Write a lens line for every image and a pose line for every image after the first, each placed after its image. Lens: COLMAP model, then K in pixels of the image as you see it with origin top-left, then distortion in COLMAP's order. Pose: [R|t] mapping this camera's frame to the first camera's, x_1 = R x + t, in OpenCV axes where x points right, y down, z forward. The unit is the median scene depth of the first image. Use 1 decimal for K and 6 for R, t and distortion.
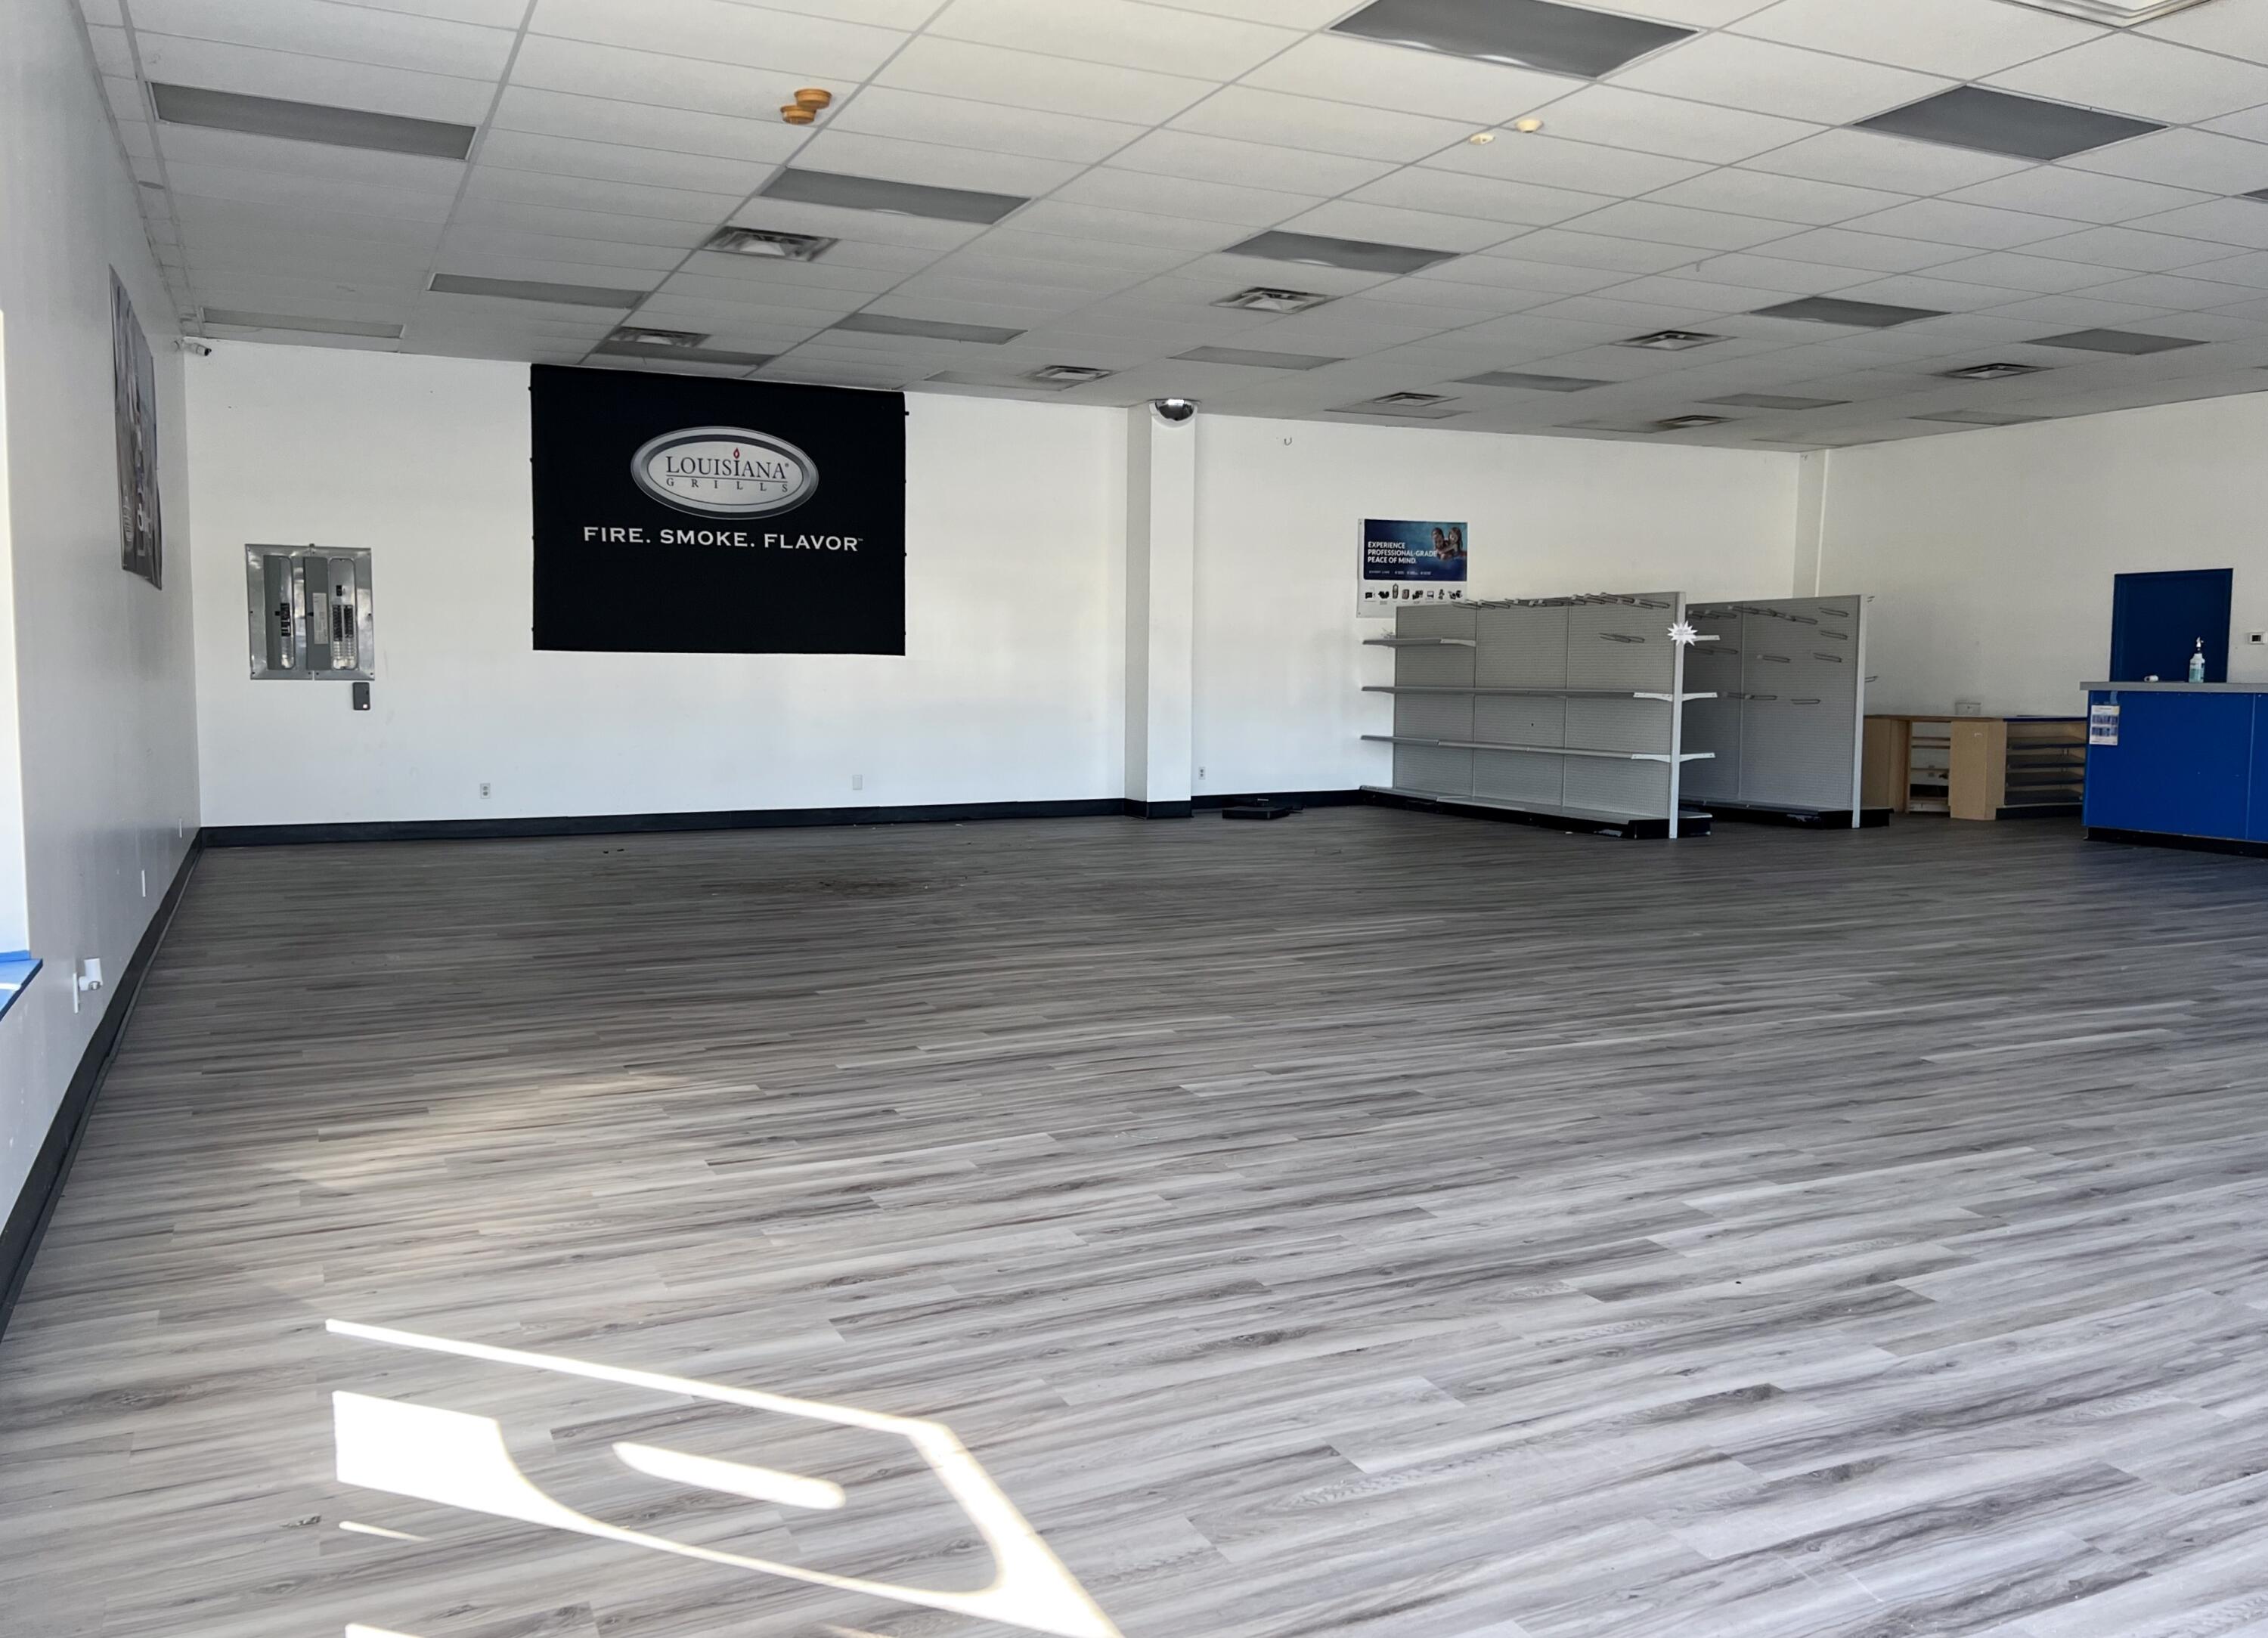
lens RADIAL K [[1735.4, 0, 1121.3], [0, 1735.4, 820.4], [0, 0, 1]] dist [0.025877, -0.047174]
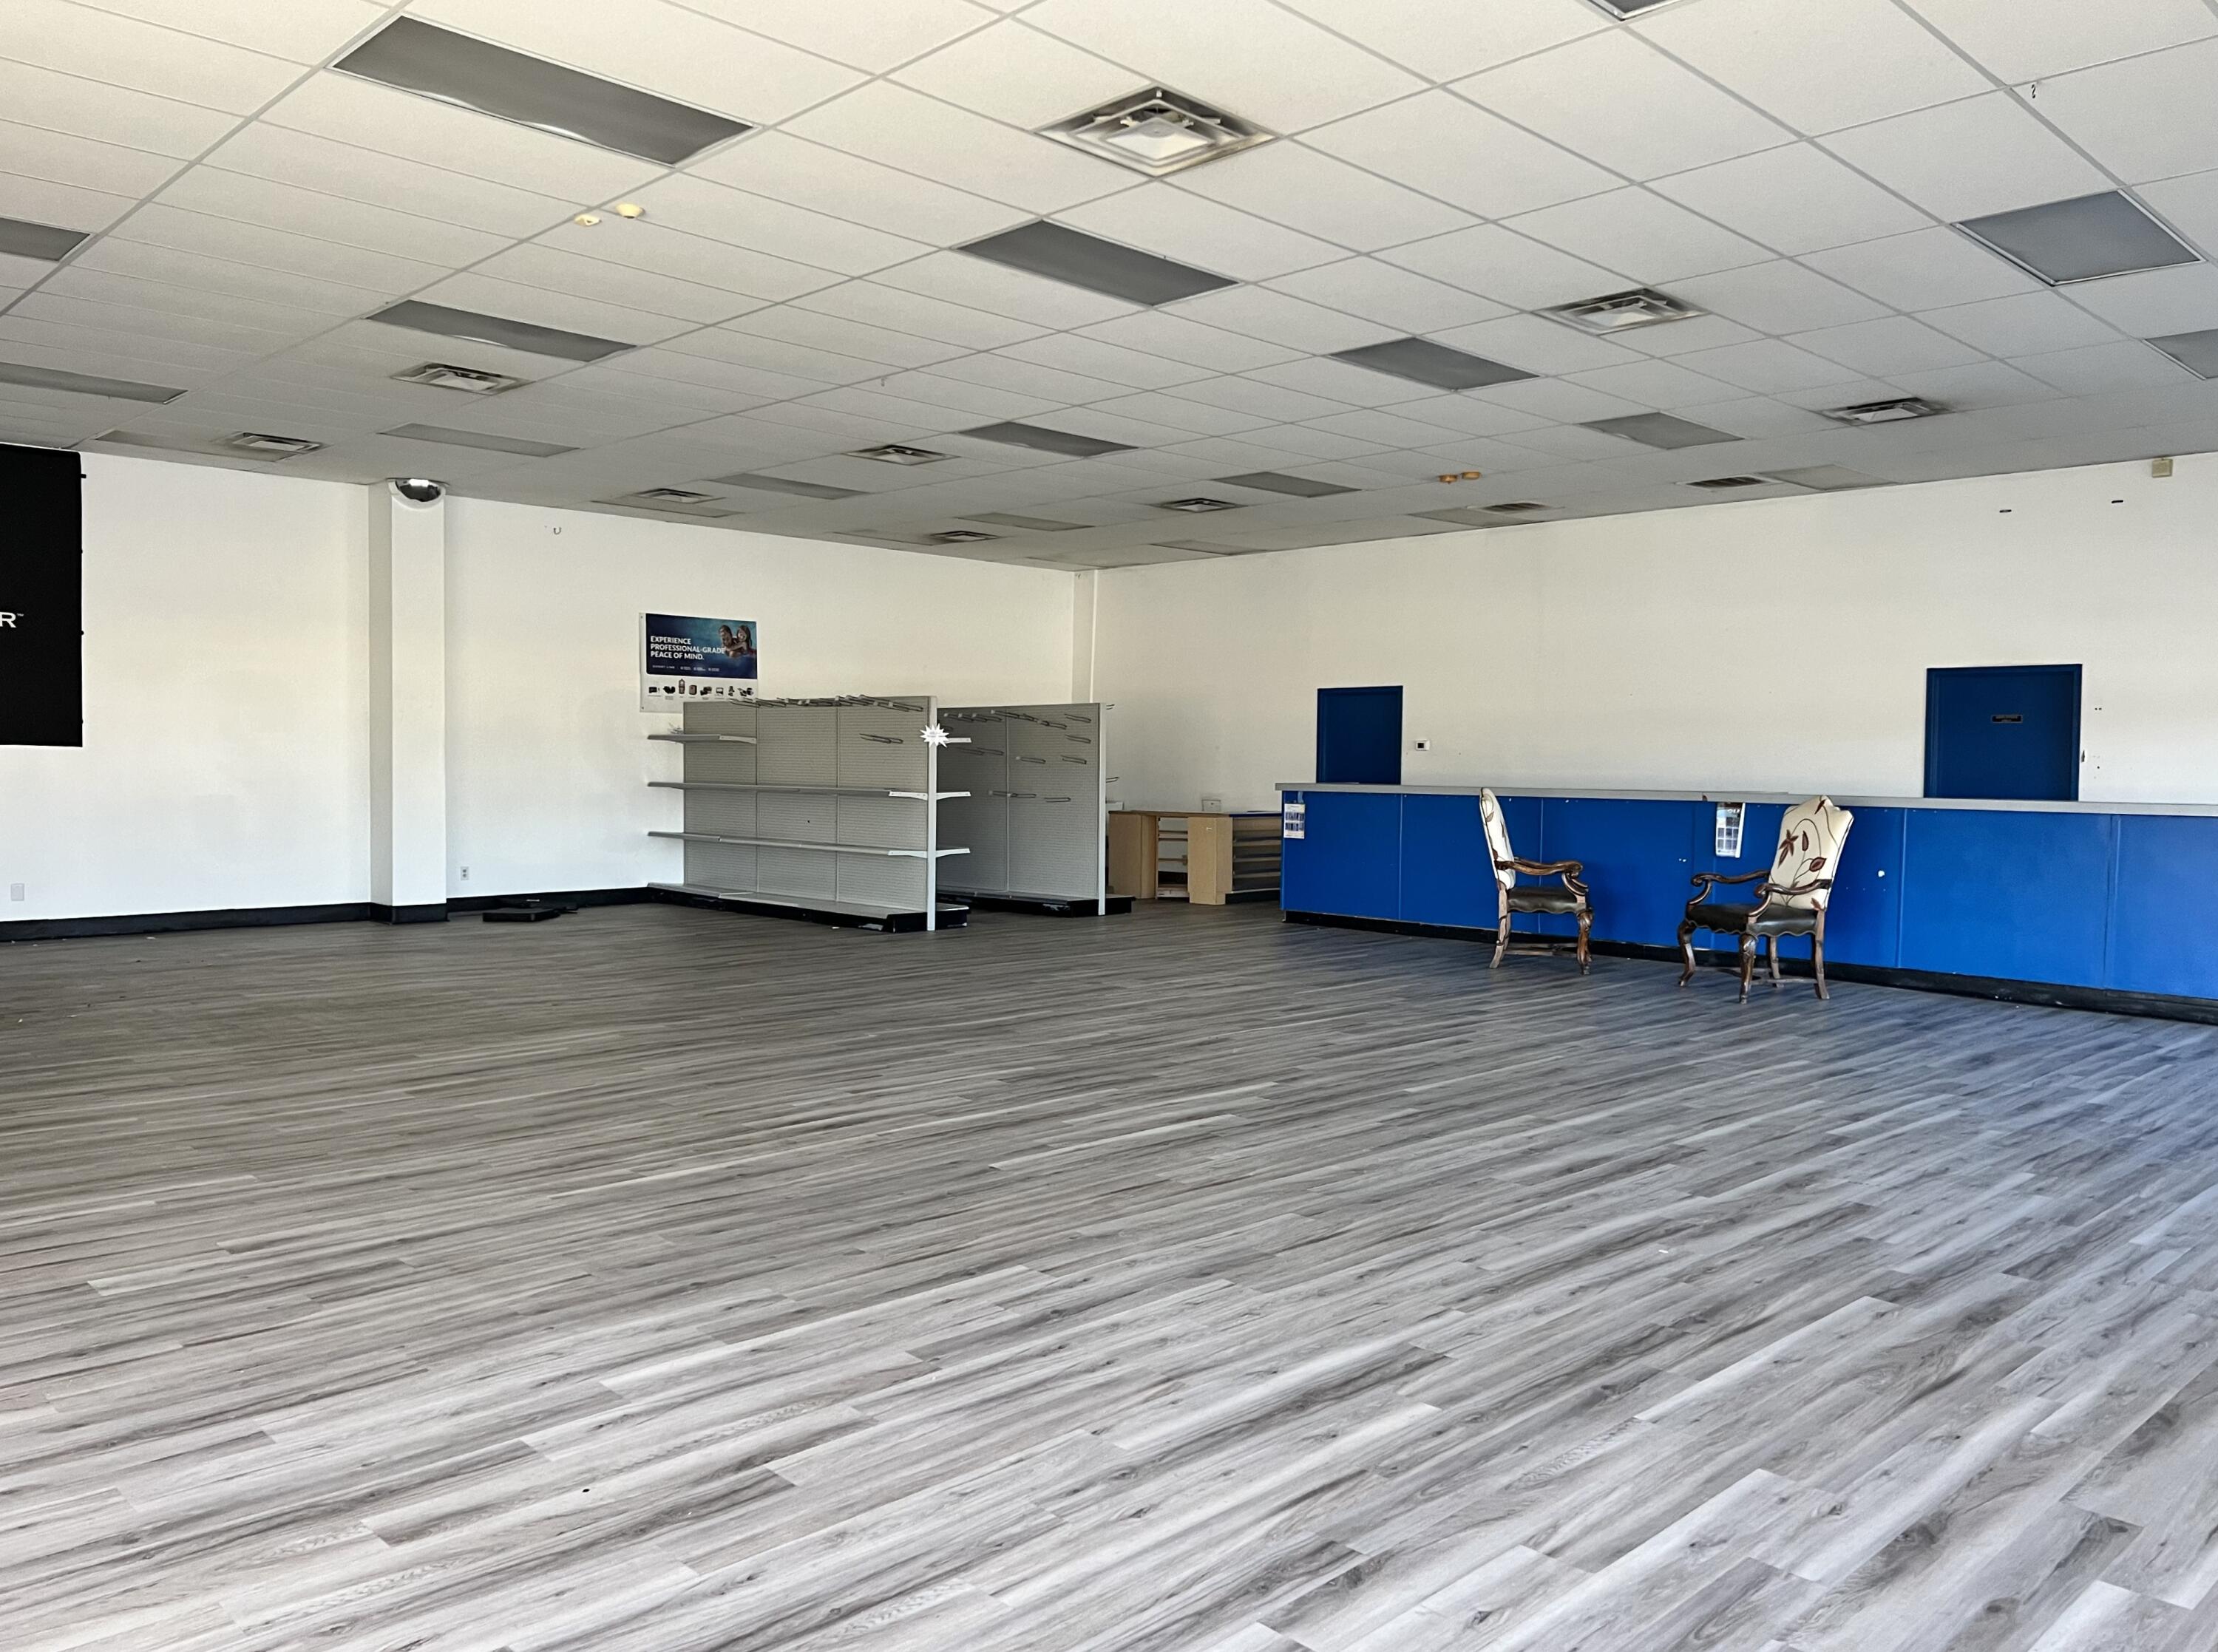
lens RADIAL K [[1631.2, 0, 1151.4], [0, 1631.2, 862.6], [0, 0, 1]] dist [0.030703, -0.053059]
pose [[0.936400, -0.014588, 0.350632, 0.111955], [0.022813, 0.999553, -0.019339, -0.009777], [-0.350193, 0.026108, 0.936314, 0.038944]]
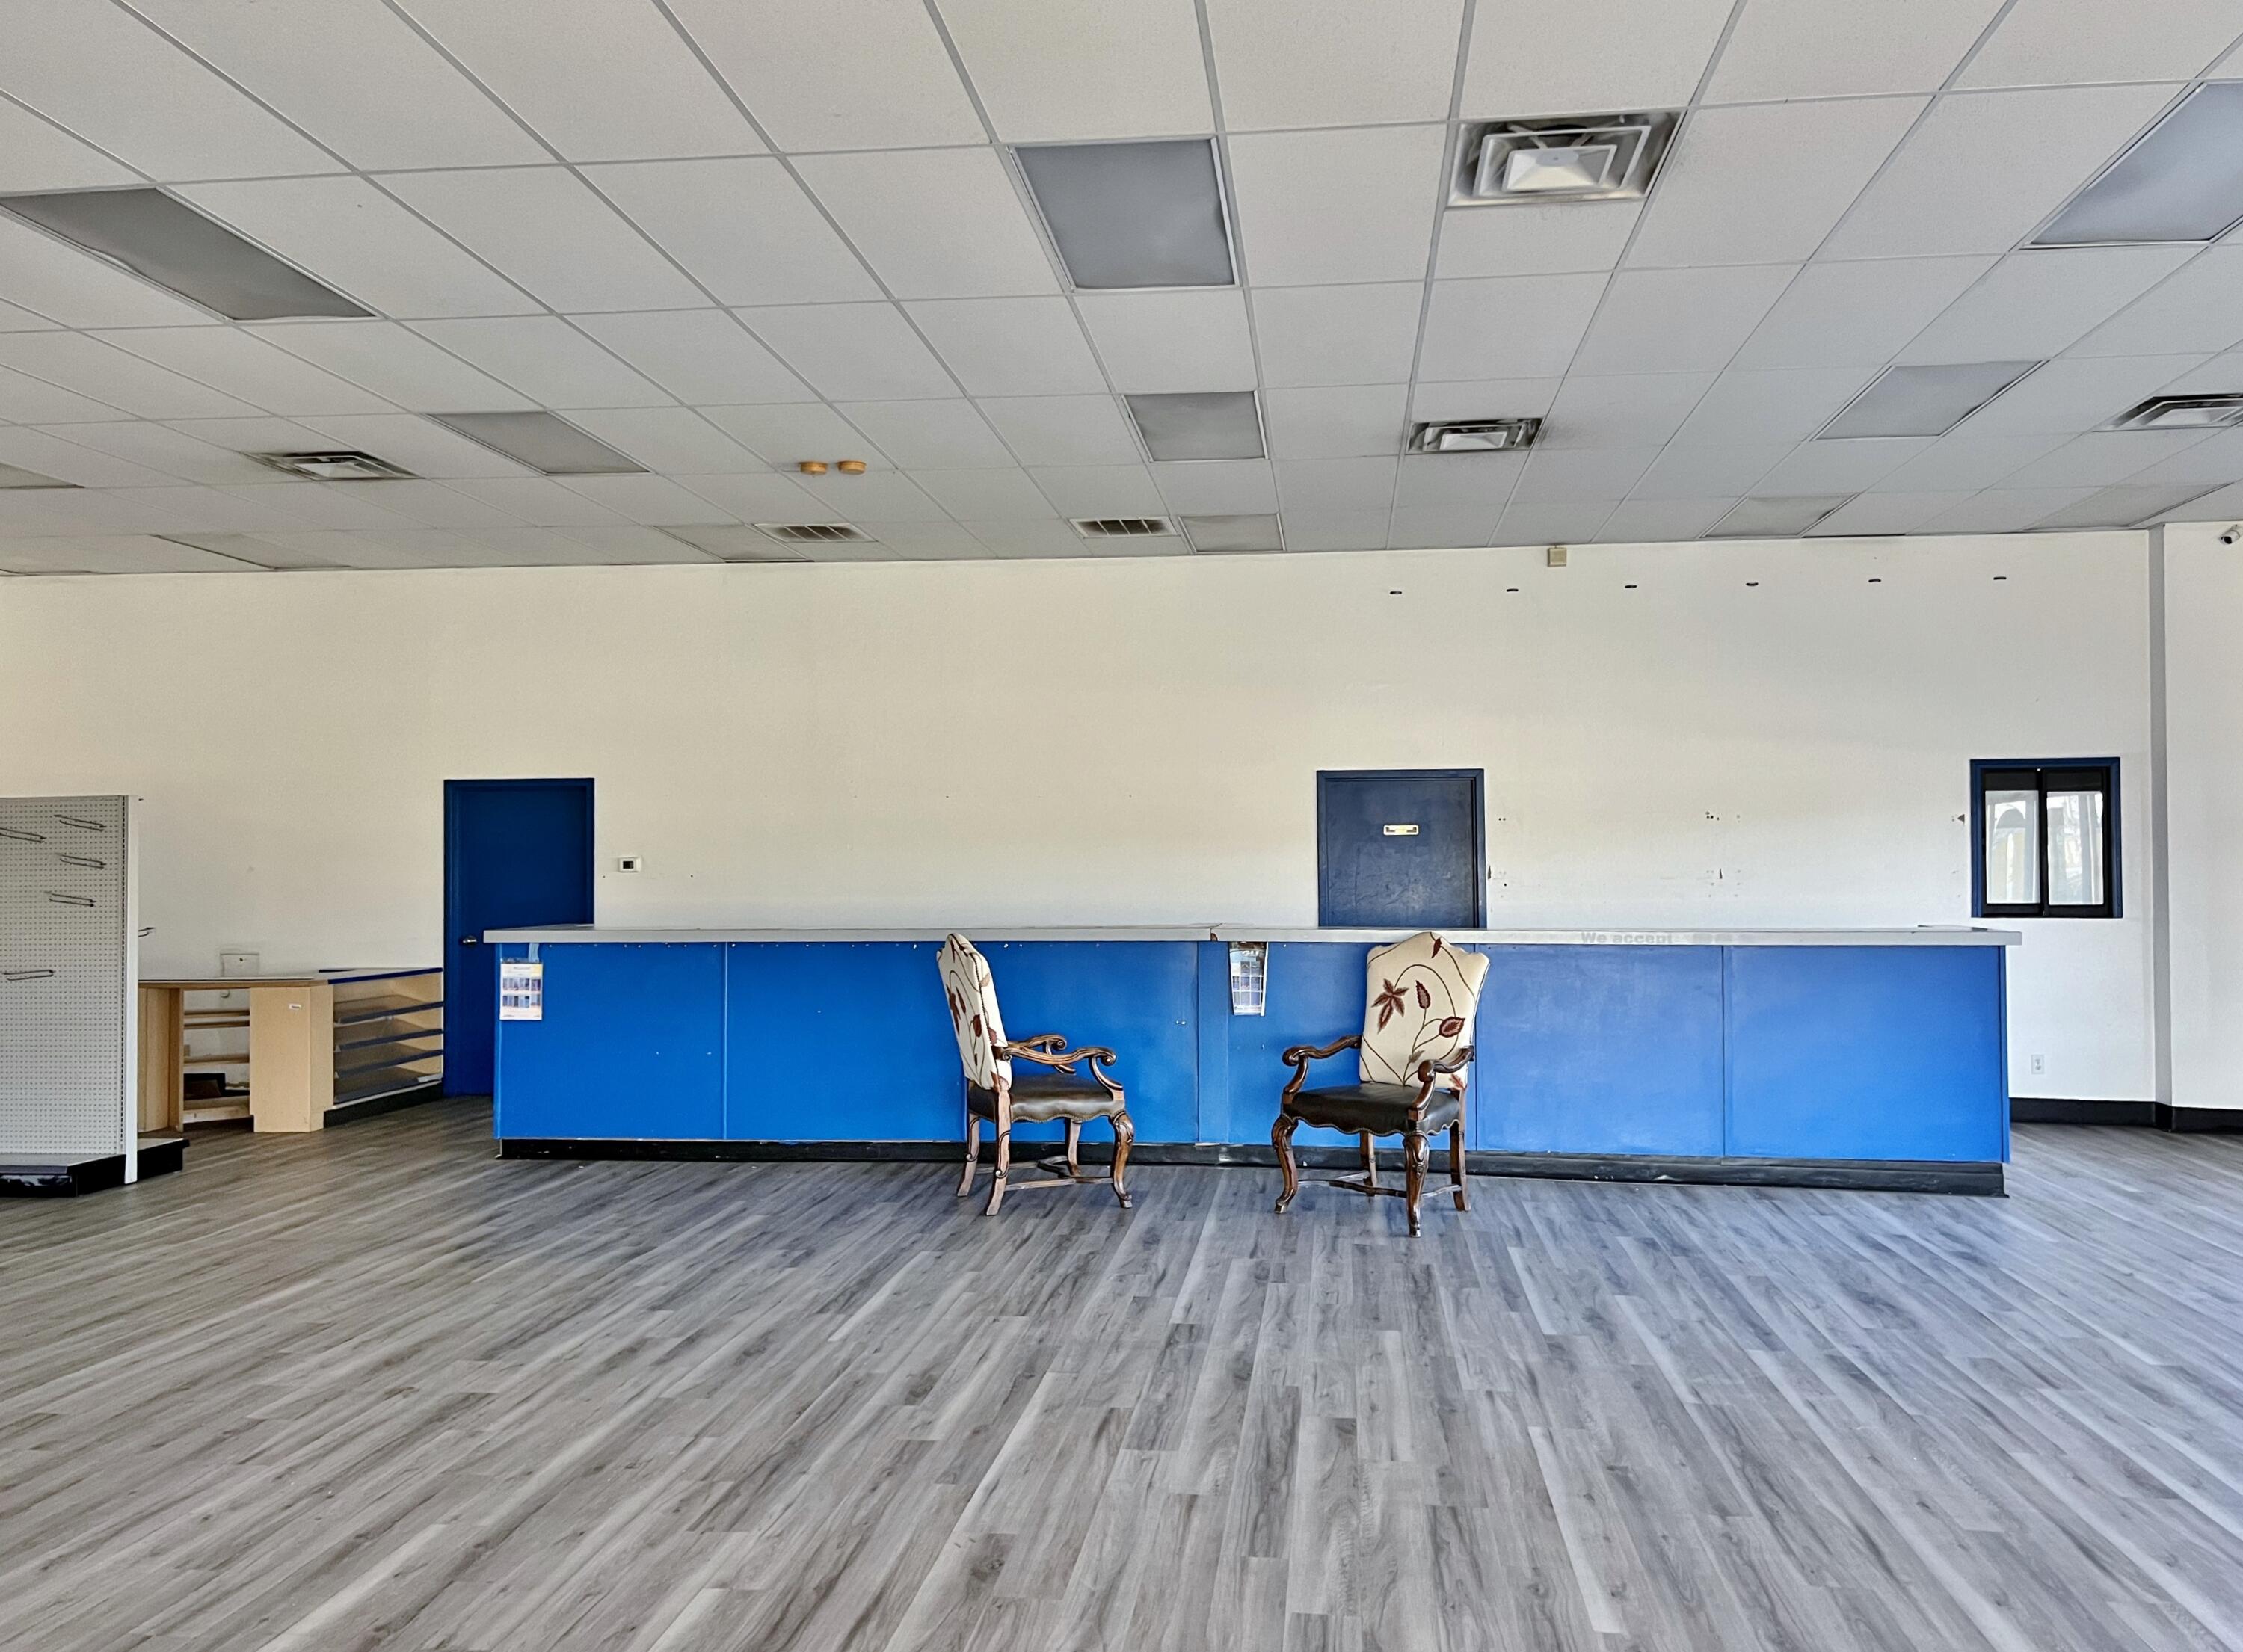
lens RADIAL K [[1649.7, 0, 1115.4], [0, 1649.7, 823.3], [0, 0, 1]] dist [0.030703, -0.053059]
pose [[0.509920, 0.019944, 0.859991, 0.123679], [0.081989, 0.994053, -0.071668, -0.059405], [-0.856306, 0.107054, 0.505252, 0.492349]]
